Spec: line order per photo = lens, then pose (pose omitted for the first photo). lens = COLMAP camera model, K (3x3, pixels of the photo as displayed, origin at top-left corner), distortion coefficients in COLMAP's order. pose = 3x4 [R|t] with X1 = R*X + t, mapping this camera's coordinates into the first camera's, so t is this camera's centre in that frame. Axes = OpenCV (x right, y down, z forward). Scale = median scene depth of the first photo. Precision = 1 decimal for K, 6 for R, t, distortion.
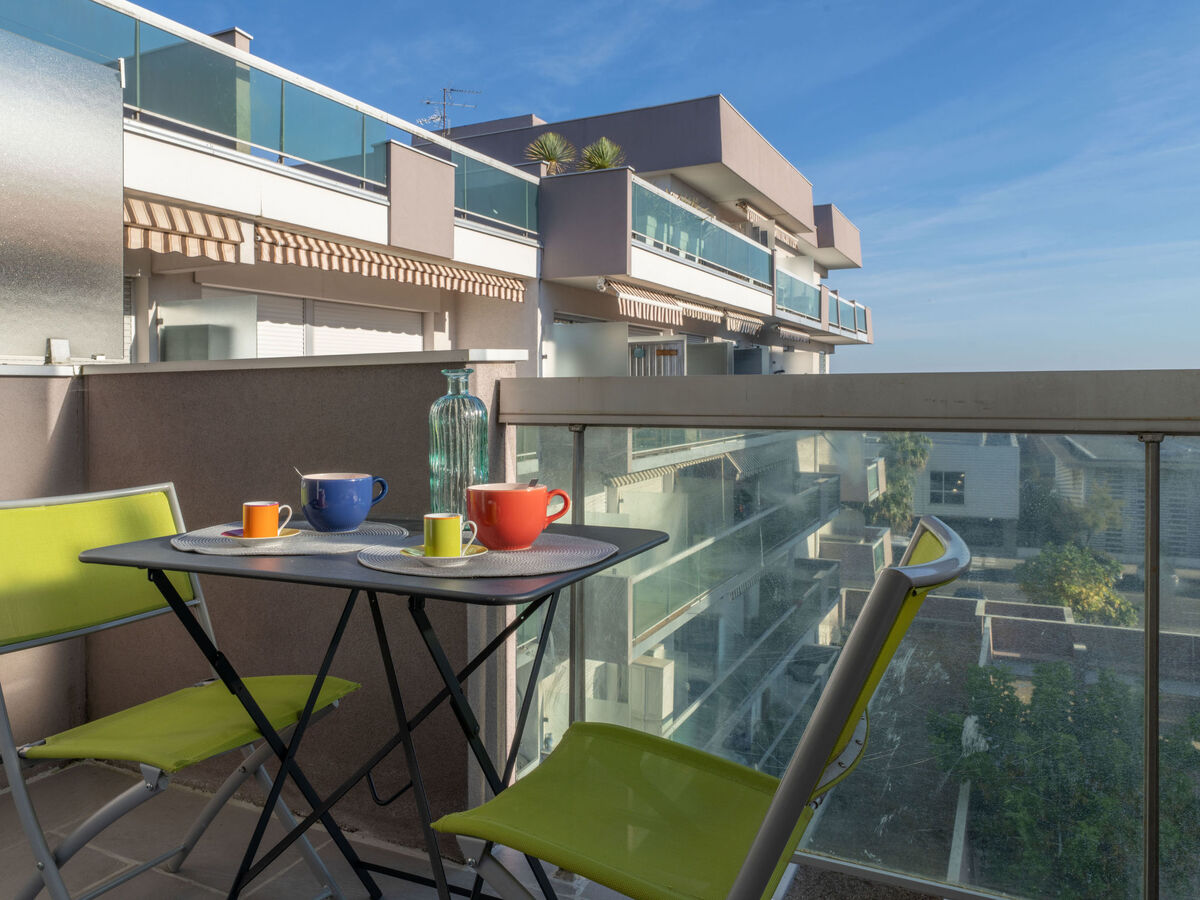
lens RADIAL K [[877.3, 0, 557.4], [0, 877.3, 400.4], [0, 0, 1]] dist [-0.000583, 0.004594]
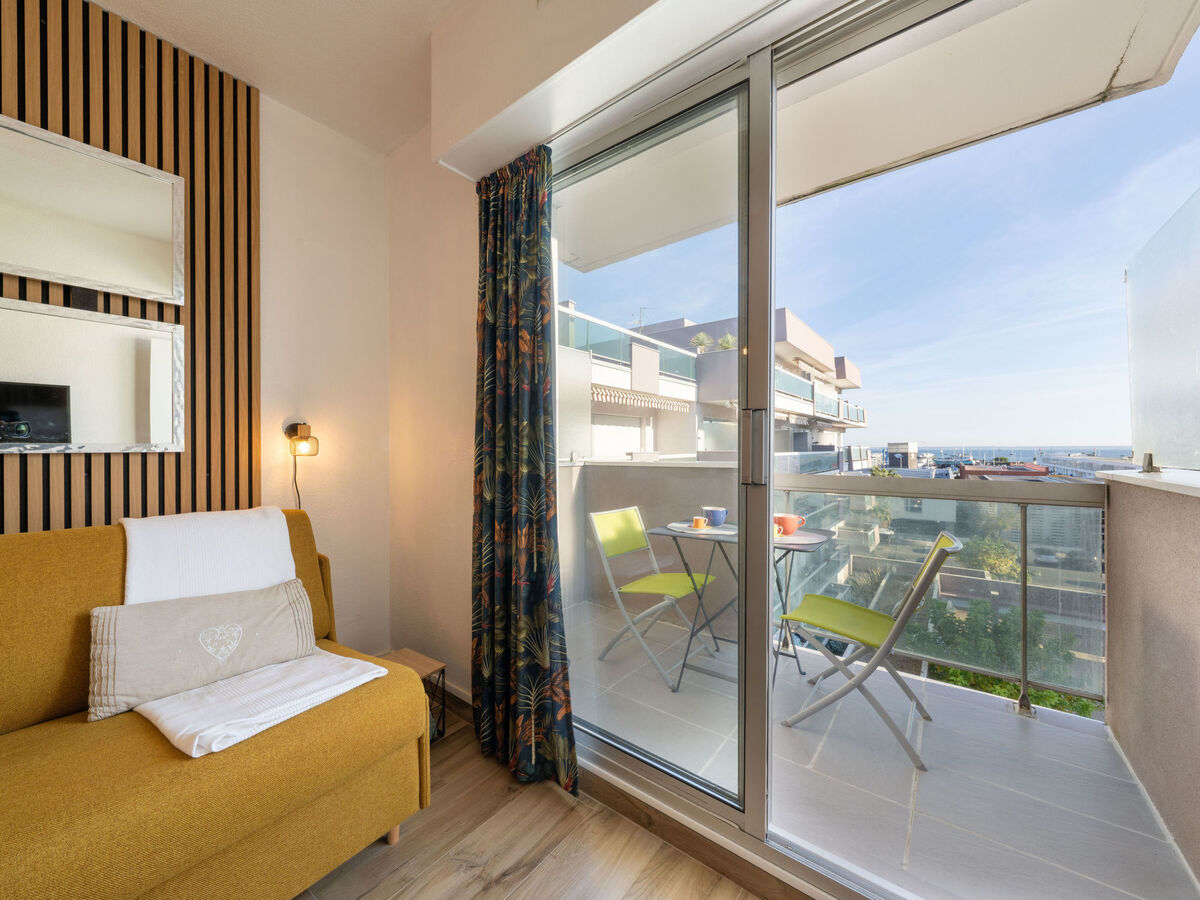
lens RADIAL K [[426.9, 0, 600.0], [0, 426.9, 450.0], [0, 0, 1]] dist [-0.000861, -0.000075]
pose [[0.978307, -0.000447, -0.207158, -0.026302], [-0.001427, 0.999959, -0.008897, -0.008527], [0.207154, 0.009000, 0.978267, -0.044276]]
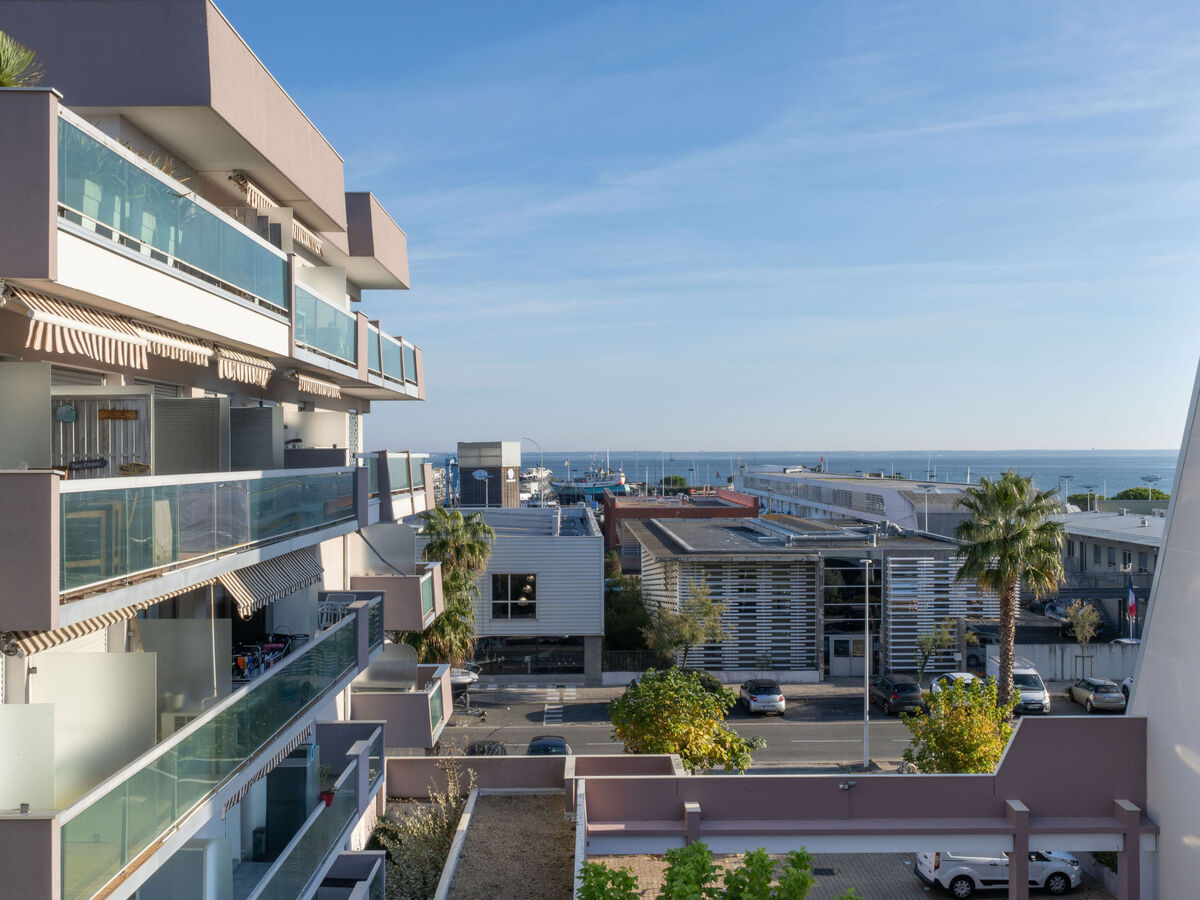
lens RADIAL K [[1272.6, 0, 600.0], [0, 1272.6, 450.0], [0, 0, 1]] dist [0.055411, -0.032746]
pose [[0.876445, -0.000676, 0.481501, -0.005710], [0.008888, 0.999851, -0.014775, -0.011943], [-0.481420, 0.017229, 0.876321, 0.069198]]
